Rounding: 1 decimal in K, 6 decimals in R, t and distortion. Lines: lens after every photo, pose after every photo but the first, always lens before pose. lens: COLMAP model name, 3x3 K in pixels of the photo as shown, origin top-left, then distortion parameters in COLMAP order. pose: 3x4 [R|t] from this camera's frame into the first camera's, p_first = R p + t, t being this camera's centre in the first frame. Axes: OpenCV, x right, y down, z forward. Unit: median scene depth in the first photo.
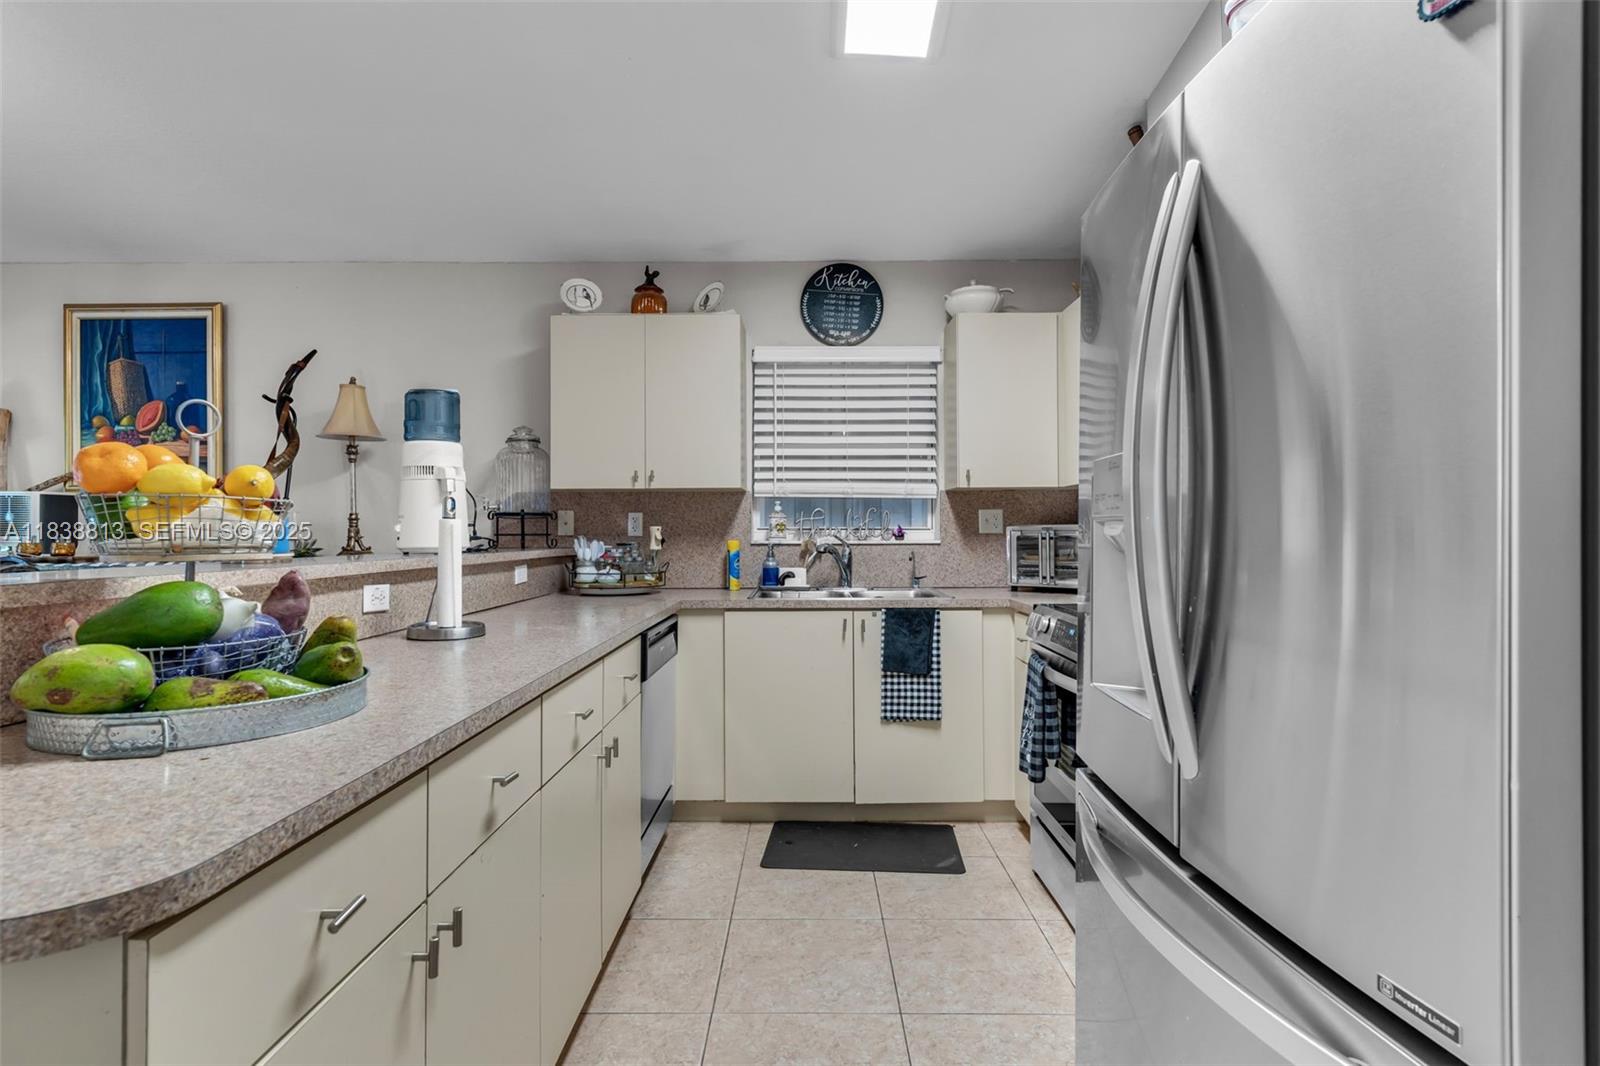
lens RADIAL K [[767.1, 0, 793.7], [0, 767.1, 524.7], [0, 0, 1]] dist [0.000656, -0.000483]
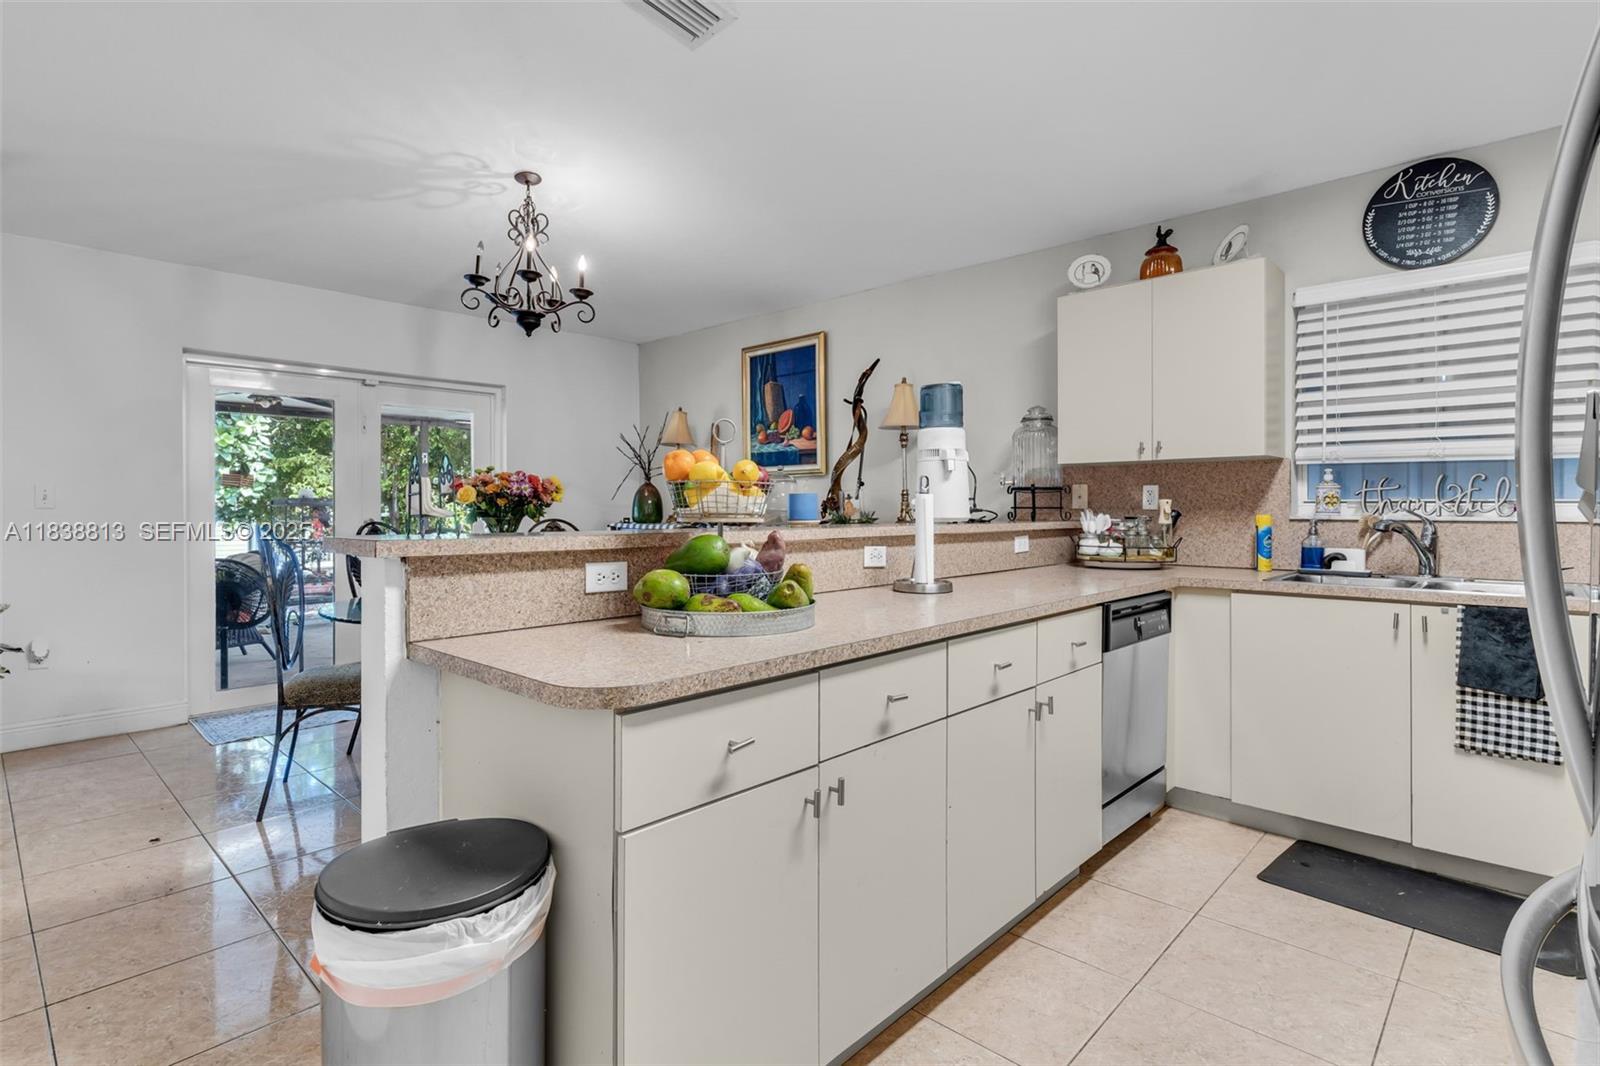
lens RADIAL K [[778.9, 0, 799.9], [0, 778.9, 513.9], [0, 0, 1]] dist [0.001841, 0.000632]
pose [[0.736953, 0.008318, -0.675893, 0.142197], [0.005077, 0.999828, 0.017841, 0.000703], [0.675925, -0.016580, 0.736784, -0.022106]]
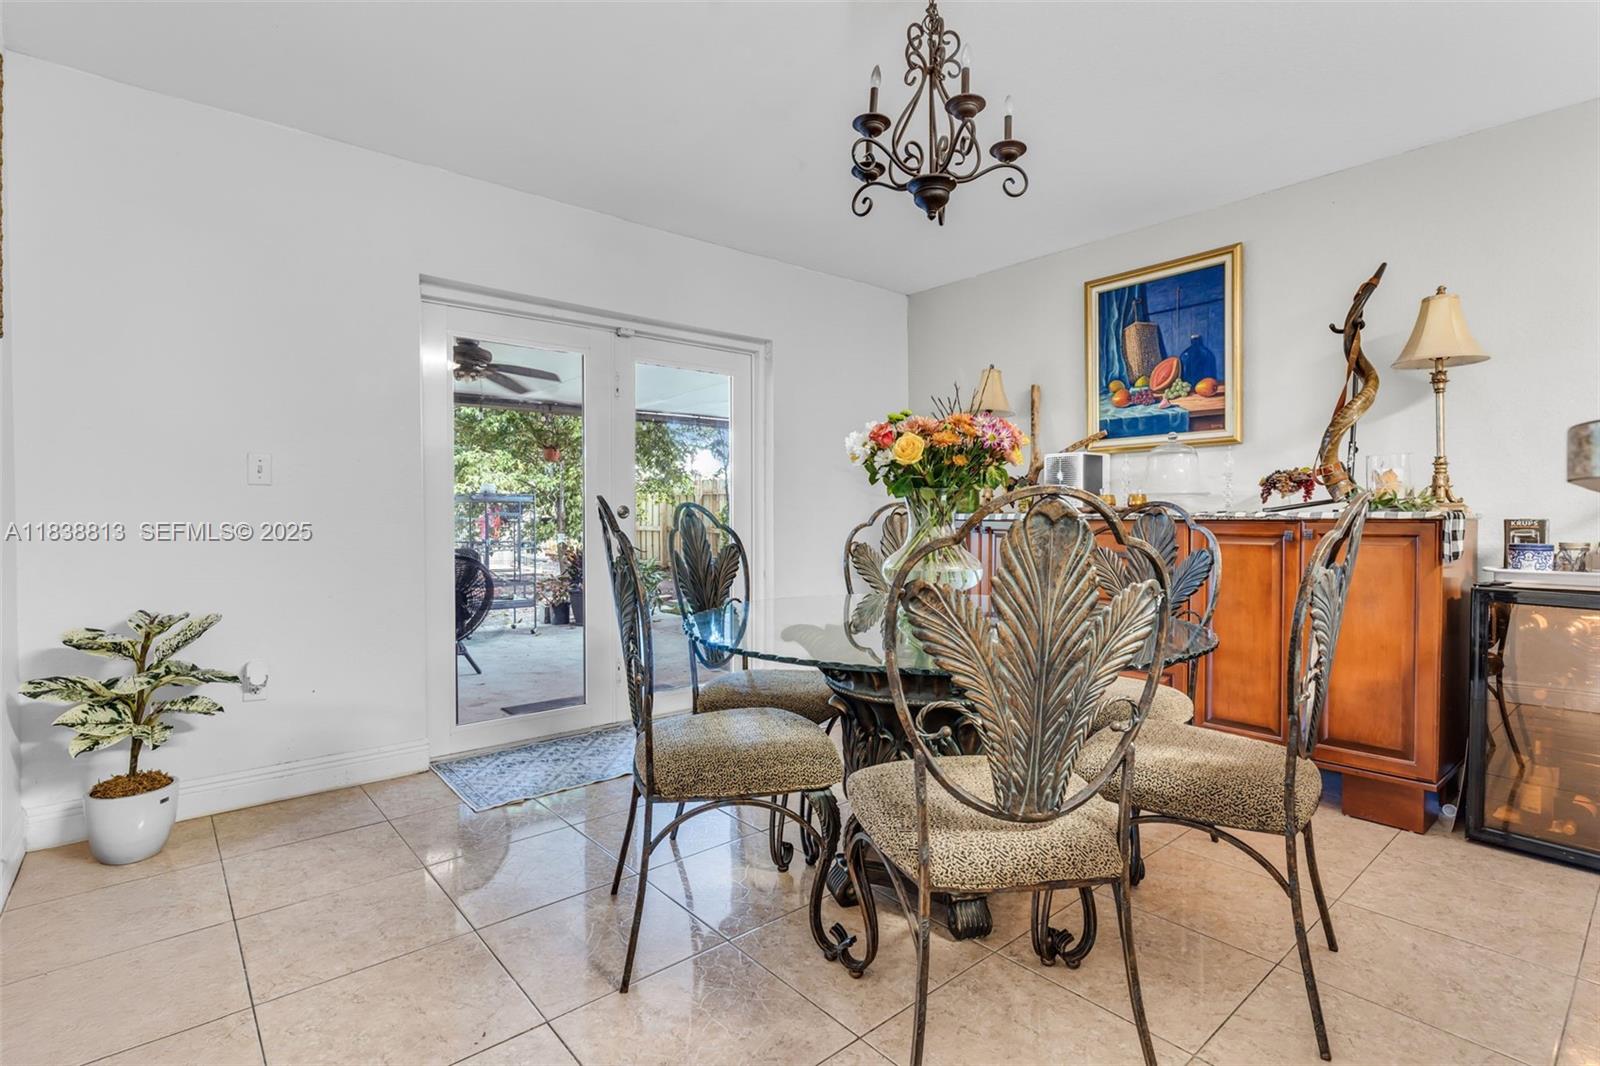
lens RADIAL K [[750.8, 0, 800.0], [0, 750.8, 533.0], [0, 0, 1]] dist [0.000445, -0.000116]
pose [[0.661809, 0.020222, -0.749400, -0.440967], [0.006086, 0.999458, 0.032345, 0.036699], [0.749648, -0.025967, 0.661327, -0.028284]]
